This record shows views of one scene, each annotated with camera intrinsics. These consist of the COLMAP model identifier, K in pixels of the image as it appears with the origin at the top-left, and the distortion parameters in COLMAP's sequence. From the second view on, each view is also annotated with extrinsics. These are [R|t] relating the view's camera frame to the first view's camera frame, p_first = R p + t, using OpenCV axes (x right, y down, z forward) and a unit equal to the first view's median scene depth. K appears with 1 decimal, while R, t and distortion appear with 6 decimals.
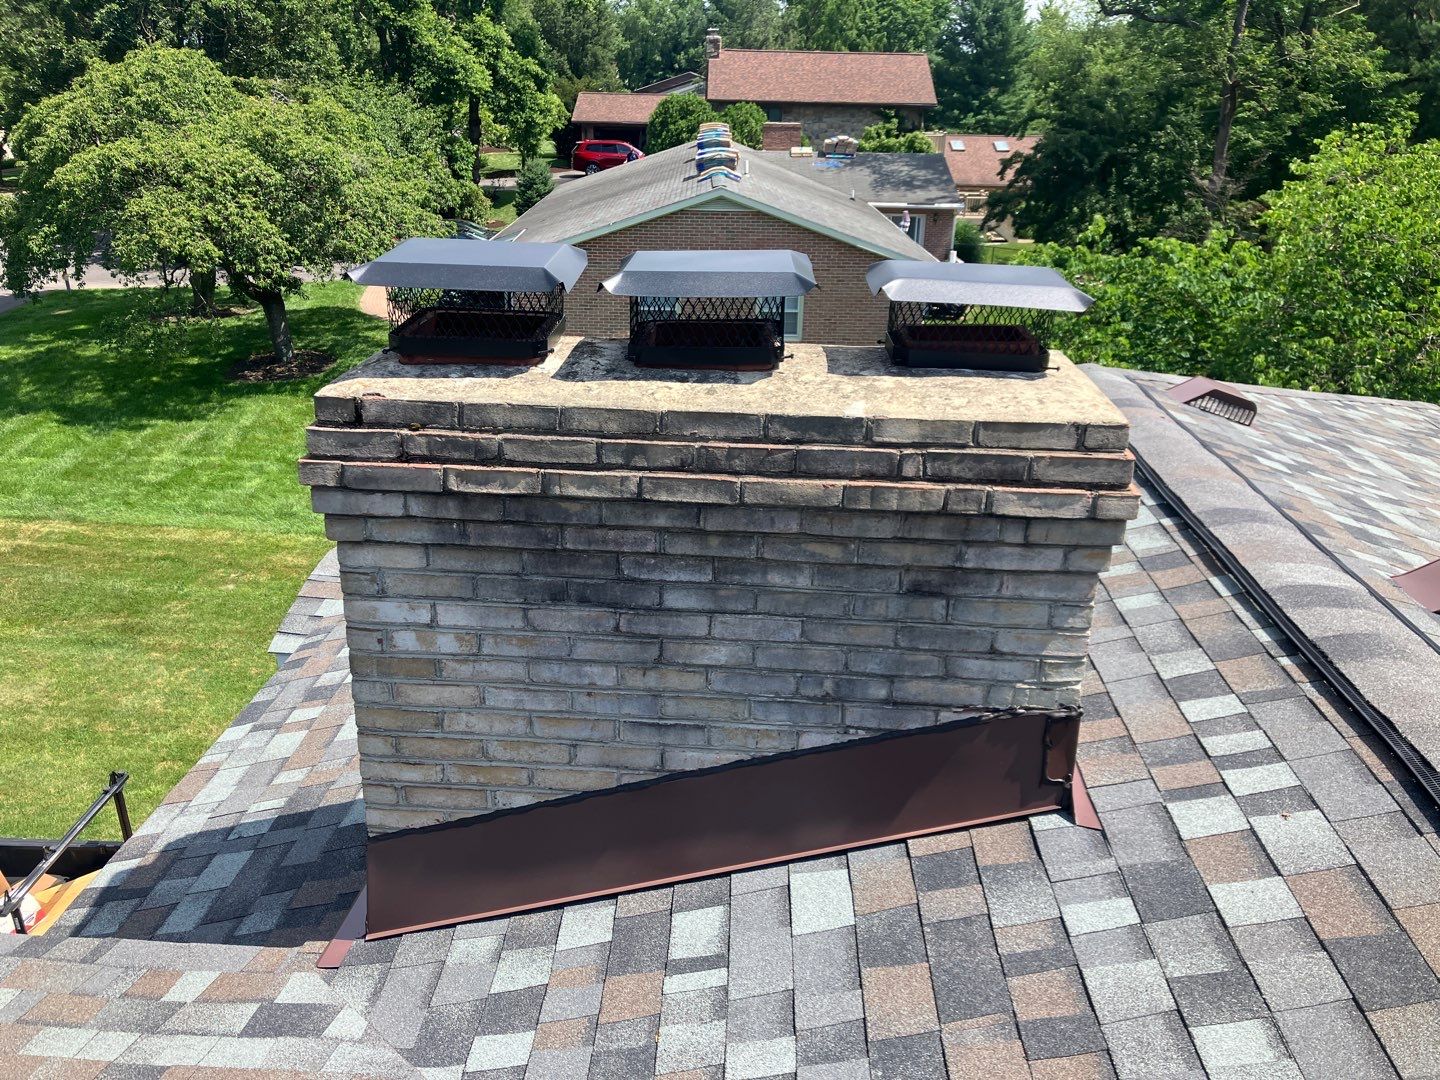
lens RADIAL K [[1218.1, 0, 720.0], [0, 1218.1, 540.0], [0, 0, 1]] dist [0.040202, -0.038835]
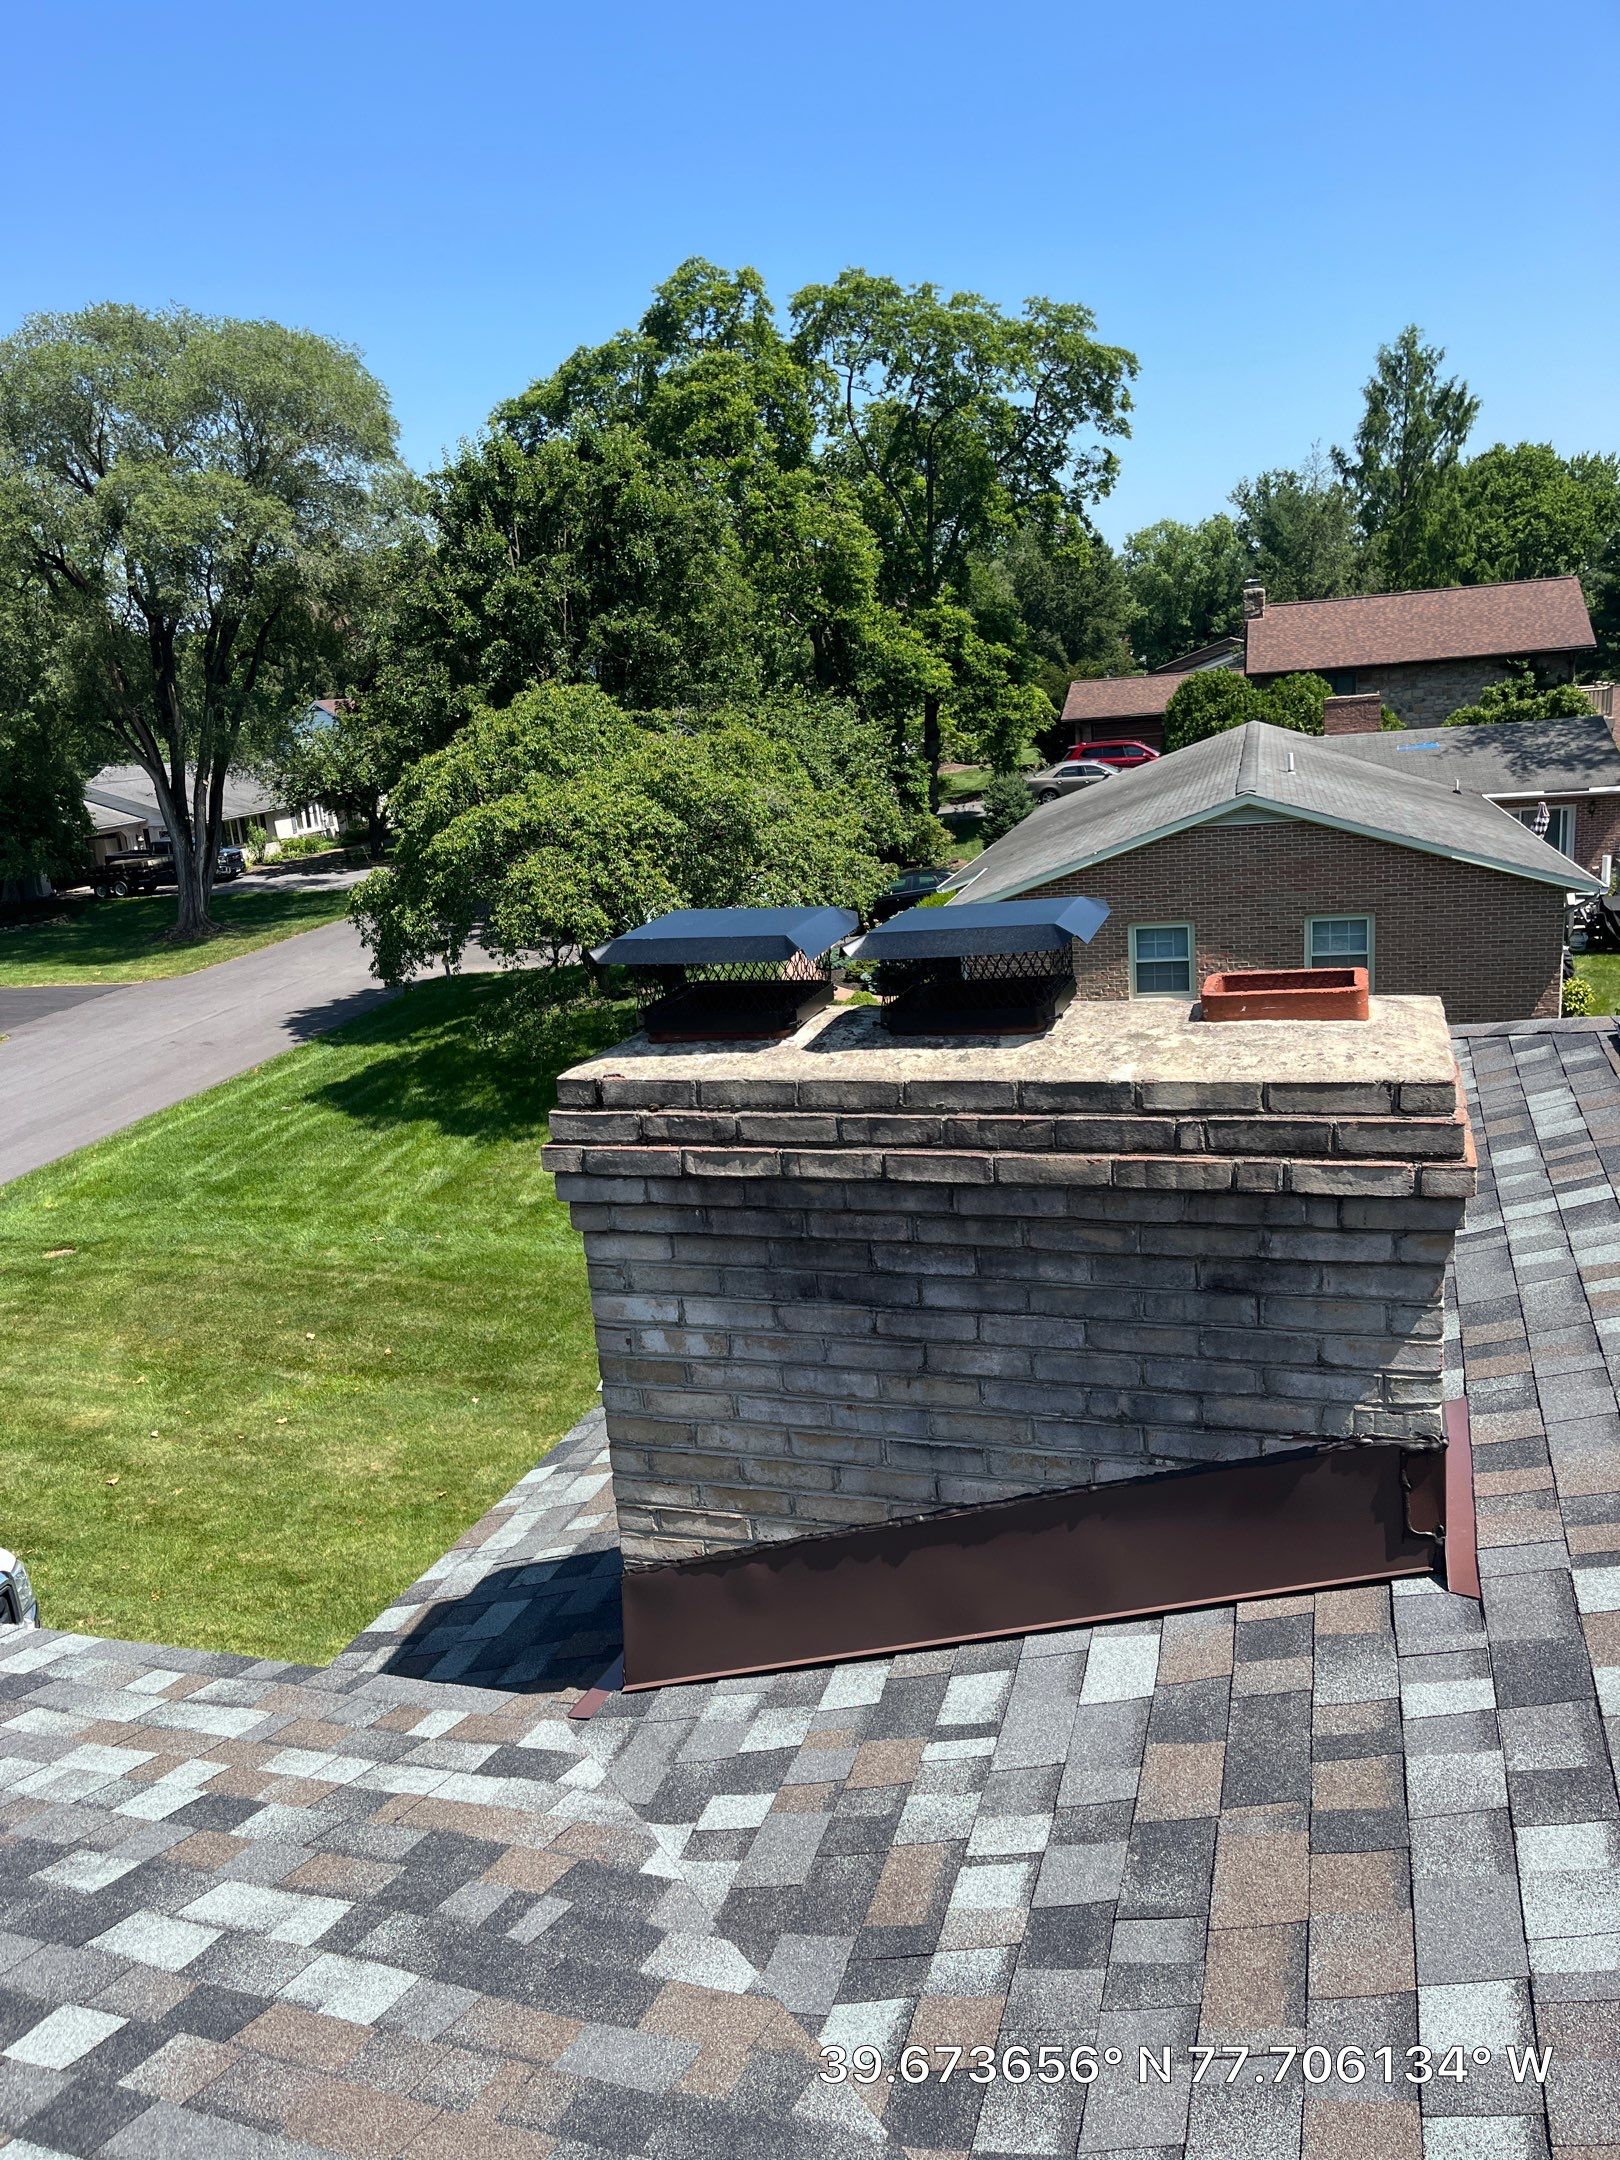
lens RADIAL K [[1717.1, 0, 810.0], [0, 1717.1, 1080.0], [0, 0, 1]] dist [0.042066, -0.003390]
pose [[0.958591, -0.030744, -0.283121, 0.222608], [-0.003735, 0.992713, -0.120445, 0.042321], [0.284761, 0.116515, 0.951491, -0.210535]]
